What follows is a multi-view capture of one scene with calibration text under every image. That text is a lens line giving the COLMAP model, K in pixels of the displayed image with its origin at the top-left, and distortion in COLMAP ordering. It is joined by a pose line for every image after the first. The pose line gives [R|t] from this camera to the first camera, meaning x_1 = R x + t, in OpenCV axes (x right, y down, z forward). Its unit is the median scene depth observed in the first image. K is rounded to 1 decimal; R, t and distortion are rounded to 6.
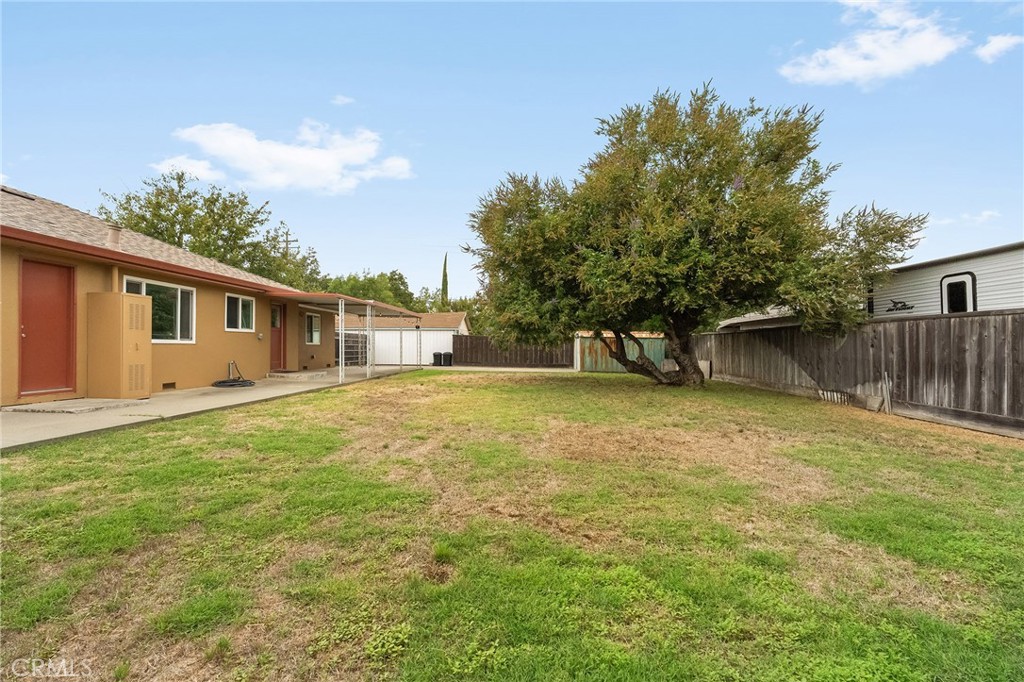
lens RADIAL K [[456.6, 0, 515.6], [0, 456.6, 341.8], [0, 0, 1]] dist [-0.000973, -0.000169]
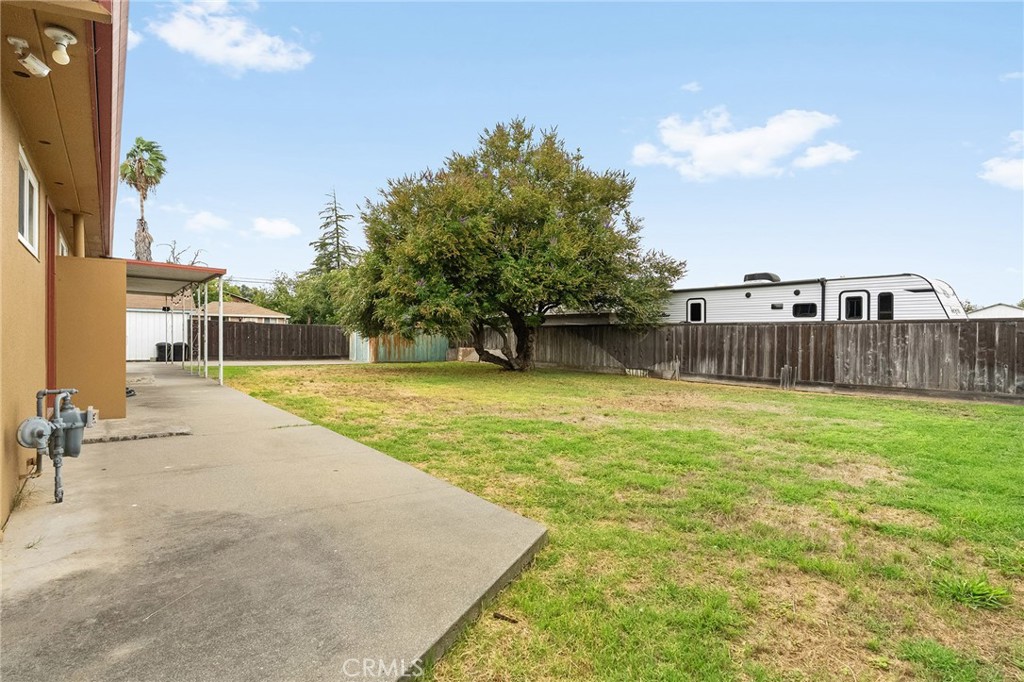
lens RADIAL K [[523.6, 0, 509.9], [0, 523.6, 345.8], [0, 0, 1]] dist [-0.002191, -0.000158]
pose [[0.721483, -0.007396, 0.692393, -0.869804], [-0.016646, 0.999469, 0.028022, -0.011285], [-0.692232, -0.031743, 0.720976, 0.043443]]
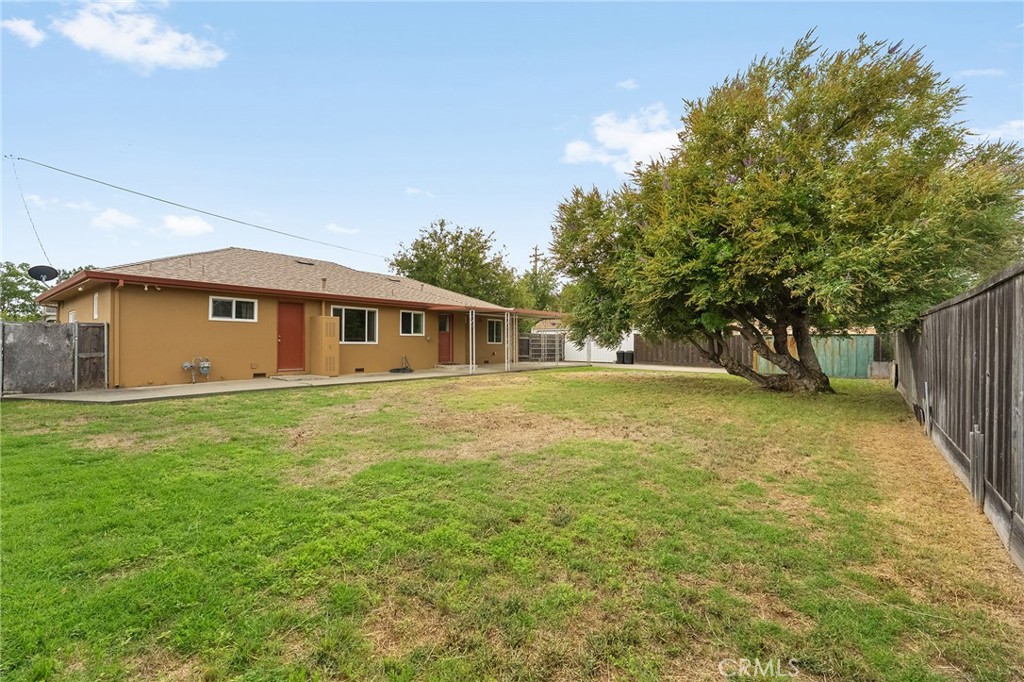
lens RADIAL K [[456.6, 0, 508.6], [0, 456.6, 340.1], [0, 0, 1]] dist [-0.000973, -0.000169]
pose [[0.808779, -0.006119, -0.588082, 0.594216], [0.006855, 0.999976, -0.000977, -0.005612], [0.588073, -0.003242, 0.808801, -0.009723]]
